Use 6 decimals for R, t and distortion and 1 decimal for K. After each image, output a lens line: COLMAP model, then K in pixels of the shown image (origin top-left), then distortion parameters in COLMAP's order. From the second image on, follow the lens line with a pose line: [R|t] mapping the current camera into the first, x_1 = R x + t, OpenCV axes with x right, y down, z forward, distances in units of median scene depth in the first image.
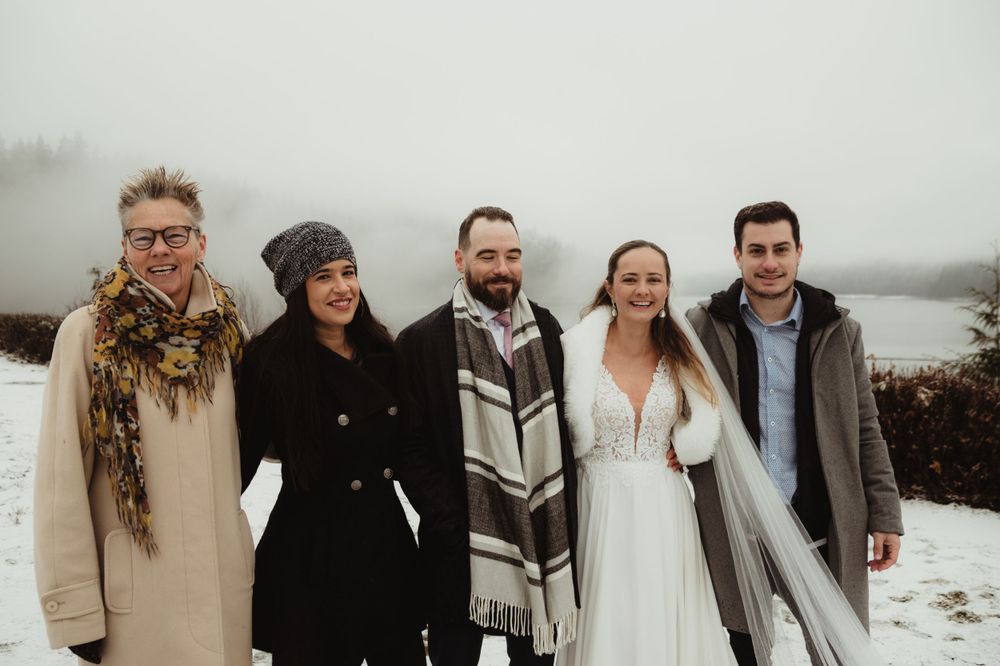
lens RADIAL K [[822.4, 0, 500.0], [0, 822.4, 333.0], [0, 0, 1]] dist [-0.116774, 0.065202]
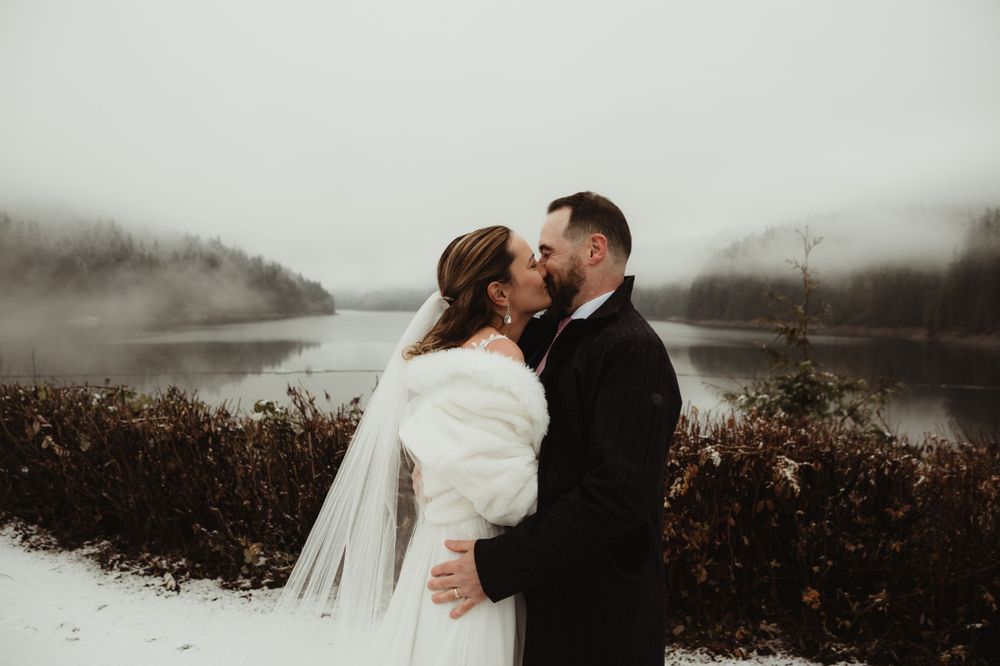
lens RADIAL K [[822.4, 0, 500.0], [0, 822.4, 333.0], [0, 0, 1]] dist [-0.116774, 0.065202]
pose [[0.929933, 0.005408, 0.367690, 0.131878], [0.001031, 0.999850, -0.017313, -0.010602], [-0.367729, 0.016479, 0.929787, 0.552125]]
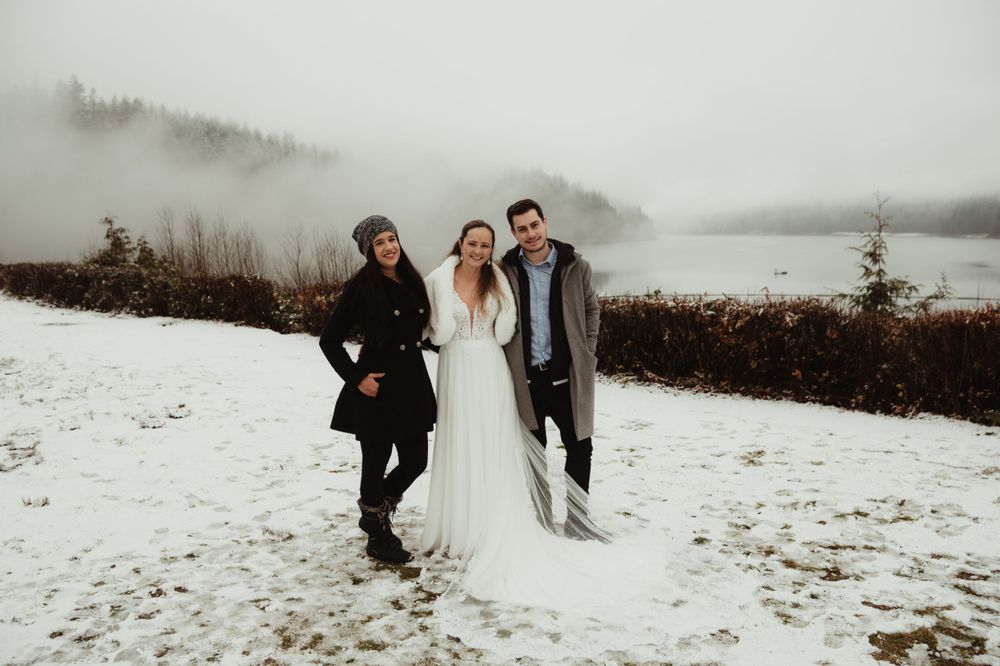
lens RADIAL K [[822.4, 0, 500.0], [0, 822.4, 333.0], [0, 0, 1]] dist [-0.116774, 0.065202]
pose [[0.999906, -0.010723, -0.008525, 0.082403], [0.011307, 0.997356, 0.071789, 0.003432], [0.007733, -0.071879, 0.997383, -0.296700]]
